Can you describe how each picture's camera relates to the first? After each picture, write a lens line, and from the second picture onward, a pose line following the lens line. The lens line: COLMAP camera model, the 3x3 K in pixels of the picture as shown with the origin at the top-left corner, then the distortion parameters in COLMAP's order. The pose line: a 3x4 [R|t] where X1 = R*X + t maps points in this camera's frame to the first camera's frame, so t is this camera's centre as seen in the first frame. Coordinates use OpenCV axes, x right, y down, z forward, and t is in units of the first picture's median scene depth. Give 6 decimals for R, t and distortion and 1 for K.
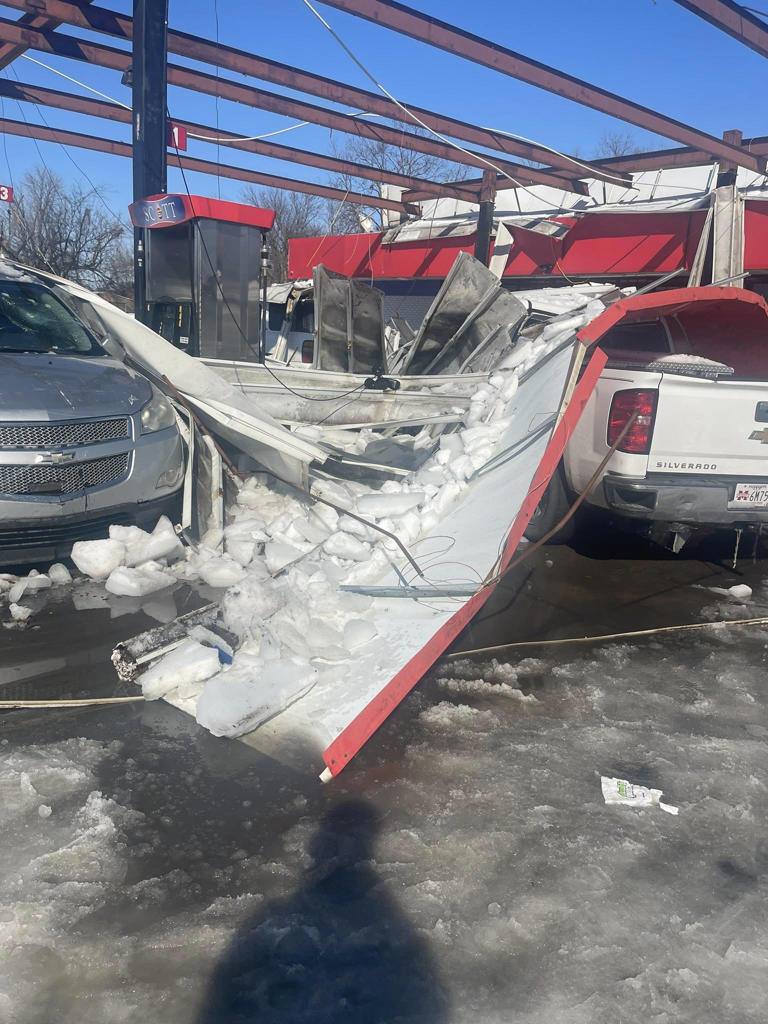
lens RADIAL K [[765.9, 0, 384.0], [0, 765.9, 512.0], [0, 0, 1]] dist [0.089853, -0.118455]
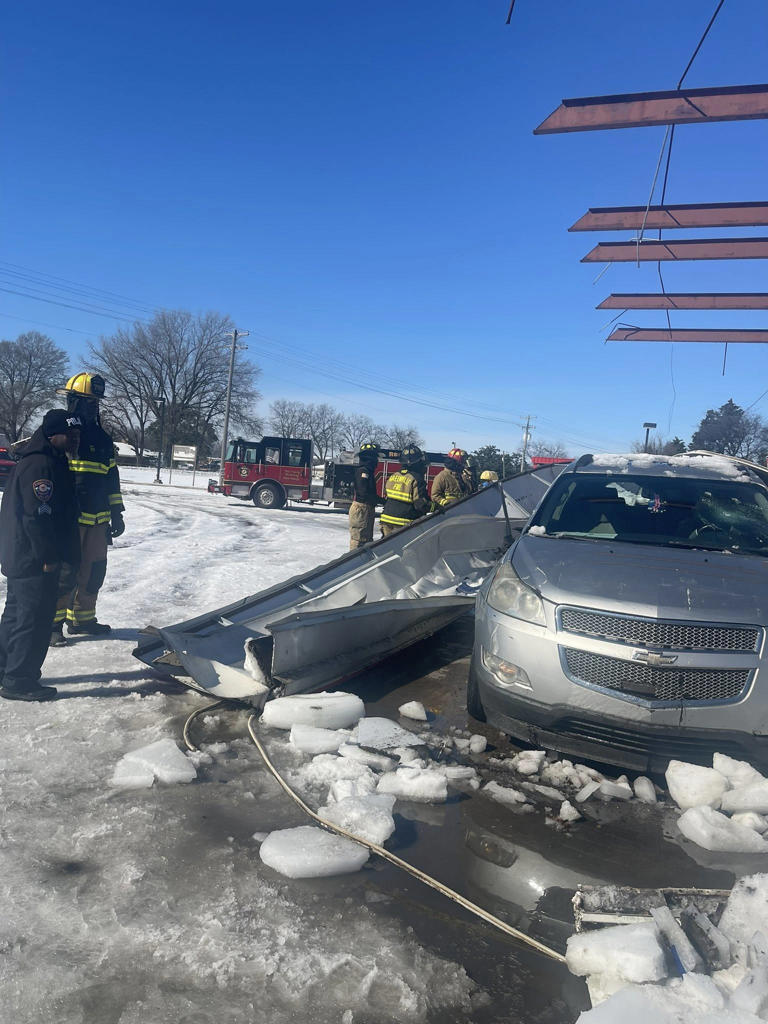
lens RADIAL K [[765.9, 0, 384.0], [0, 765.9, 512.0], [0, 0, 1]] dist [0.089853, -0.118455]
pose [[0.512796, 0.019660, -0.858285, 0.146102], [-0.242589, 0.962314, -0.122896, -0.034576], [0.823523, 0.271231, 0.498240, 0.172170]]
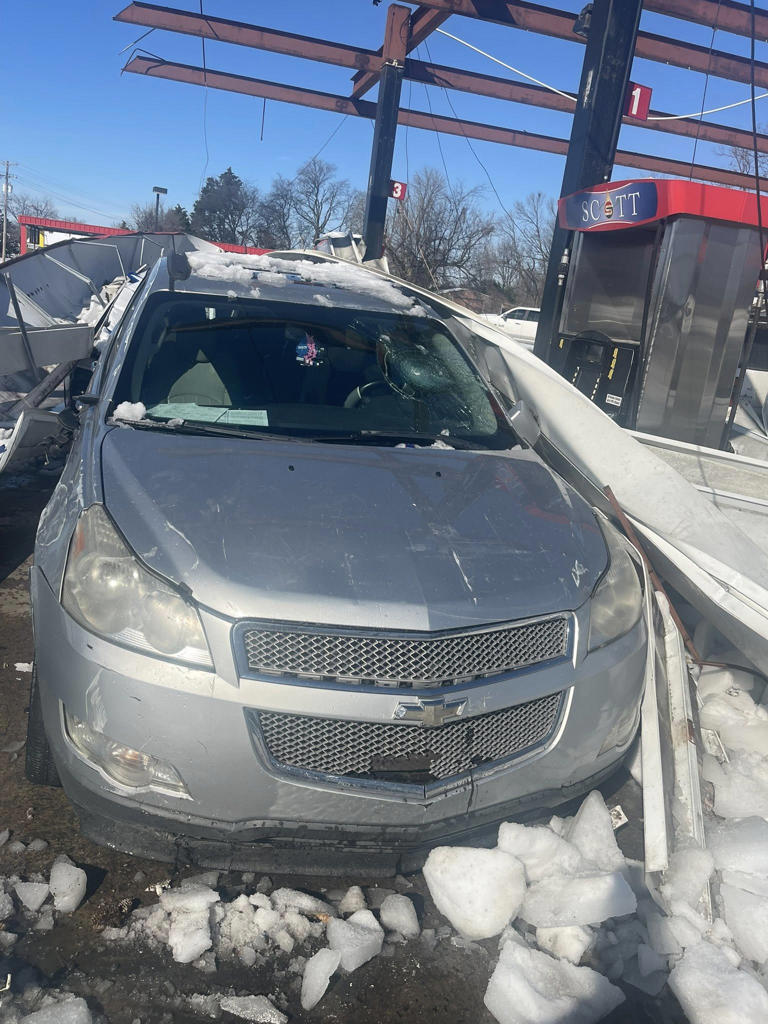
lens RADIAL K [[783.5, 0, 384.0], [0, 783.5, 512.0], [0, 0, 1]] dist [0.082868, -0.098907]
pose [[0.906768, 0.151508, -0.393468, -0.203153], [-0.153367, 0.987803, 0.026918, -0.149959], [0.392747, 0.035936, 0.918944, 0.393640]]
